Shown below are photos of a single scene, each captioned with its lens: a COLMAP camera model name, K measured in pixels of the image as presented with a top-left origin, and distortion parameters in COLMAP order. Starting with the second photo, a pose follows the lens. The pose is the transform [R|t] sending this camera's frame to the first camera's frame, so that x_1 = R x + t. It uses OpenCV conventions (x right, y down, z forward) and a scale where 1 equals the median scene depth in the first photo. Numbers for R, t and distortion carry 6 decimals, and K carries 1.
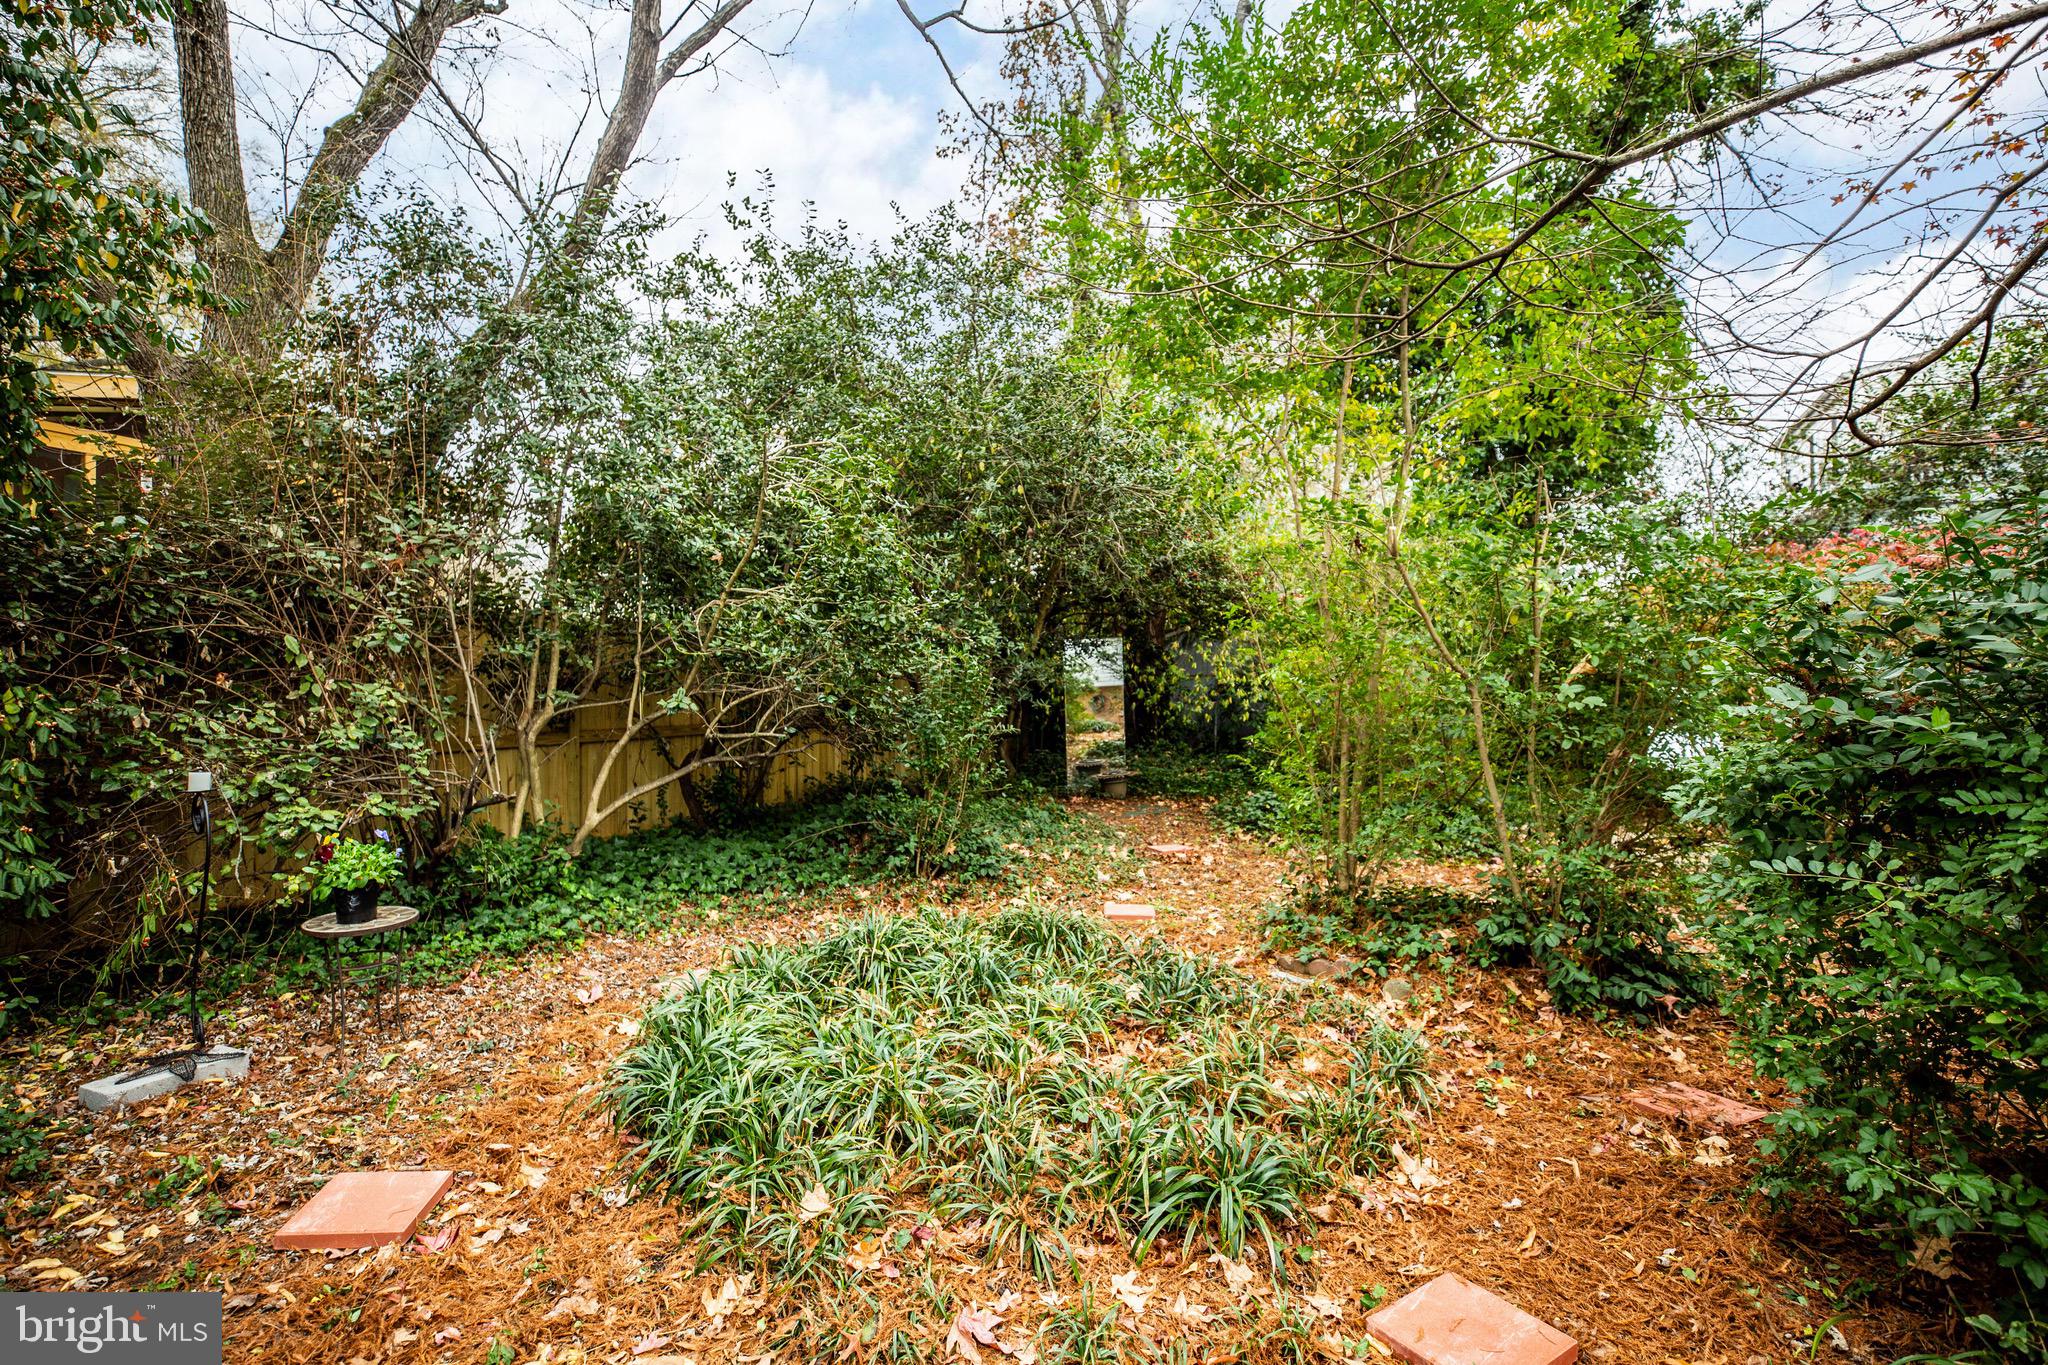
lens RADIAL K [[1061.5, 0, 1024.3], [0, 1061.5, 682.7], [0, 0, 1]] dist [0.000811, 0.000038]
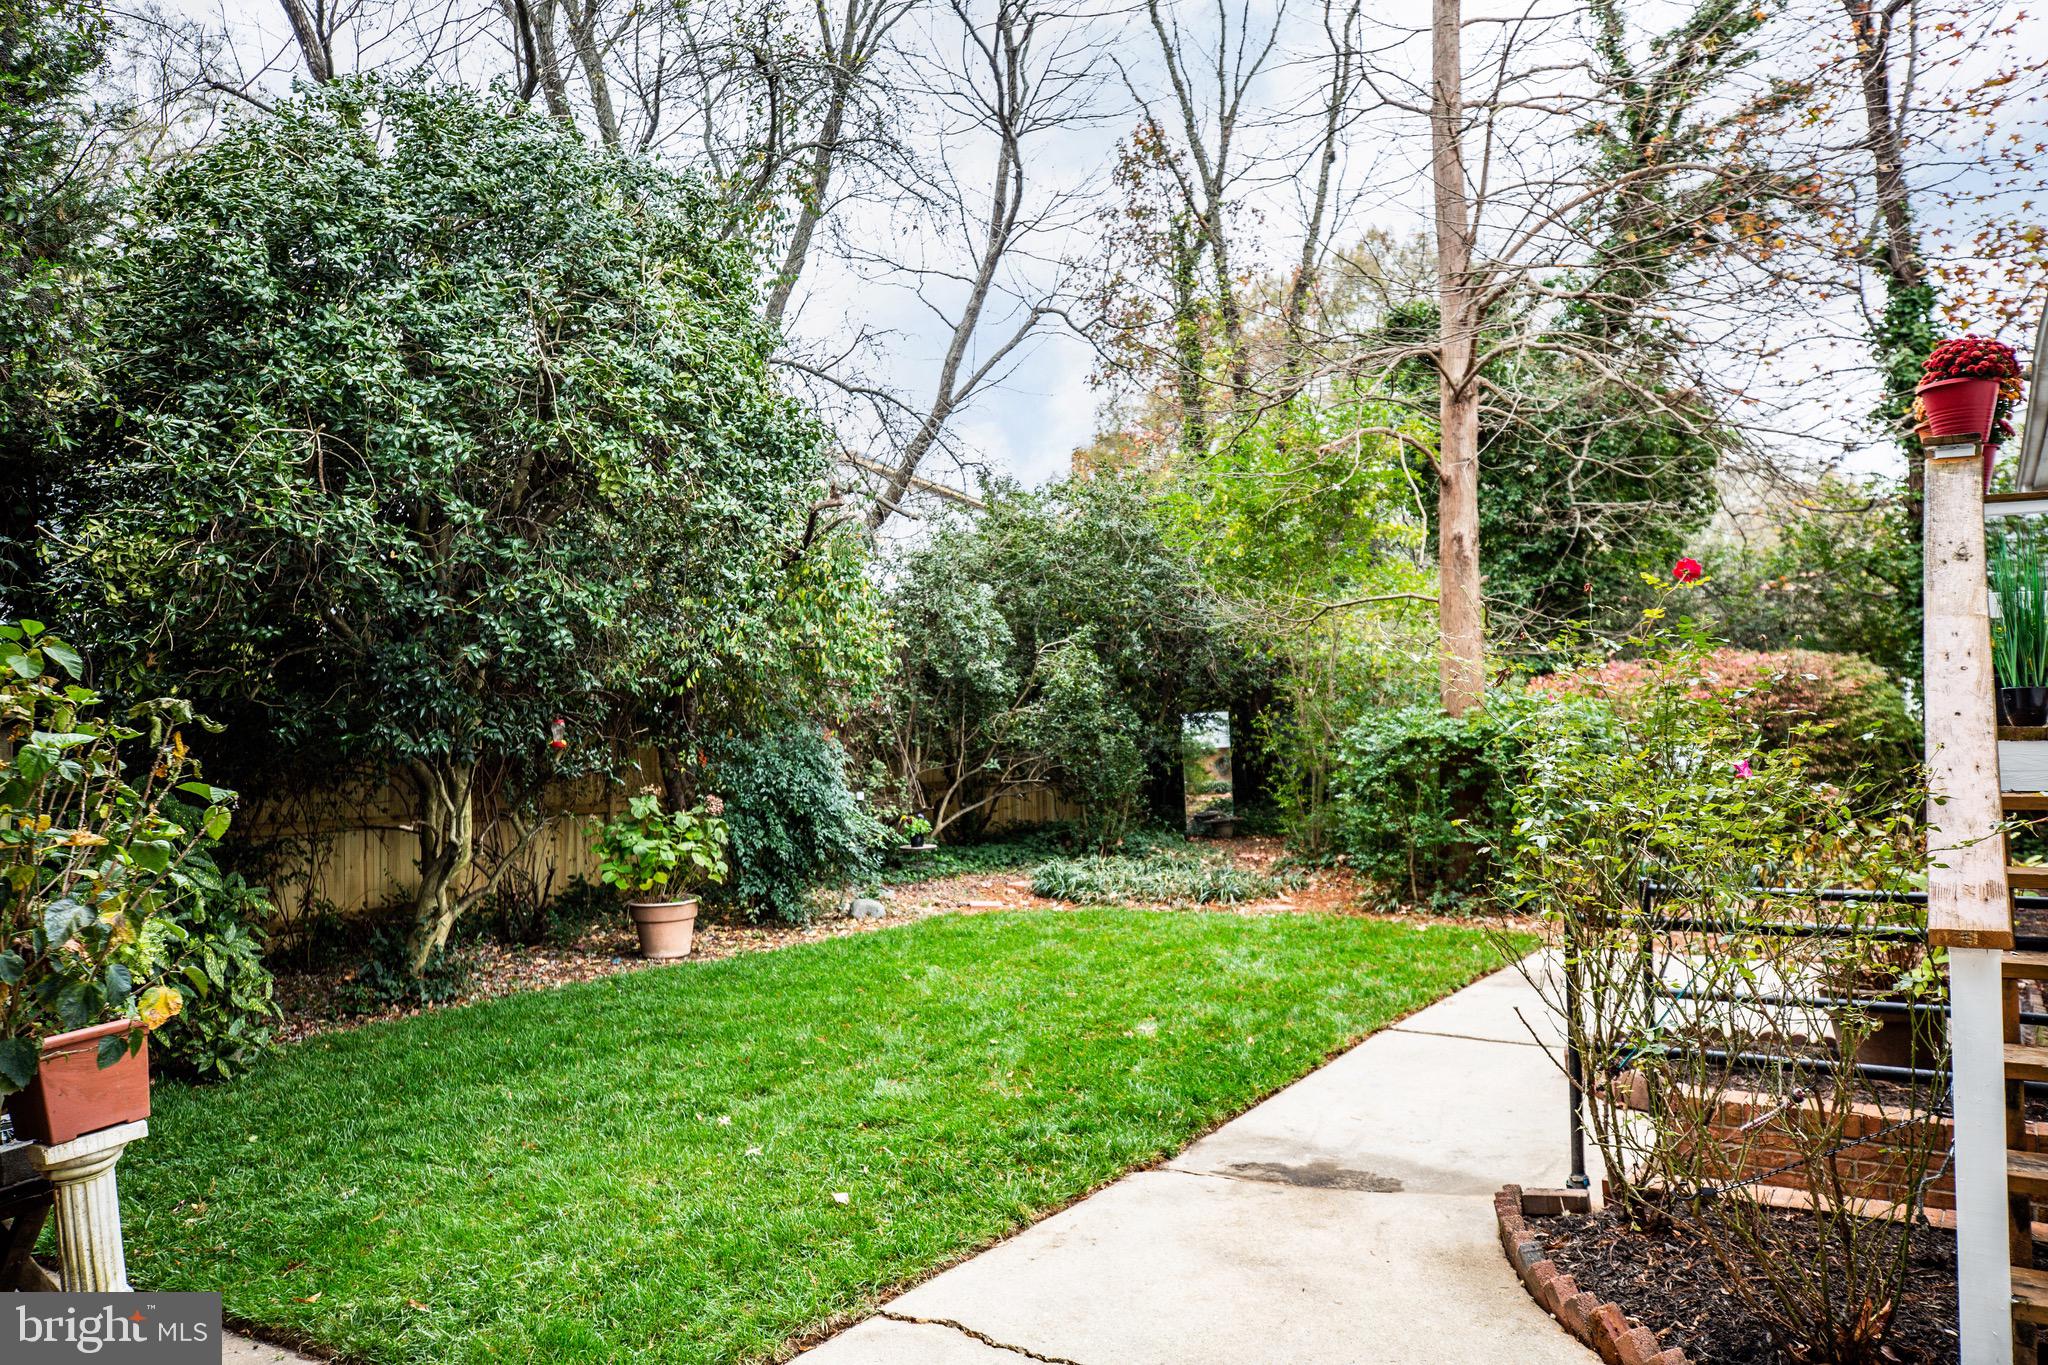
lens RADIAL K [[1572.5, 0, 1022.9], [0, 1572.5, 680.1], [0, 0, 1]] dist [-0.002238, 0.001038]
pose [[0.997599, -0.017700, -0.066950, -0.027909], [0.015145, 0.999145, -0.038481, -0.013534], [0.067573, 0.037375, 0.997014, -0.983497]]
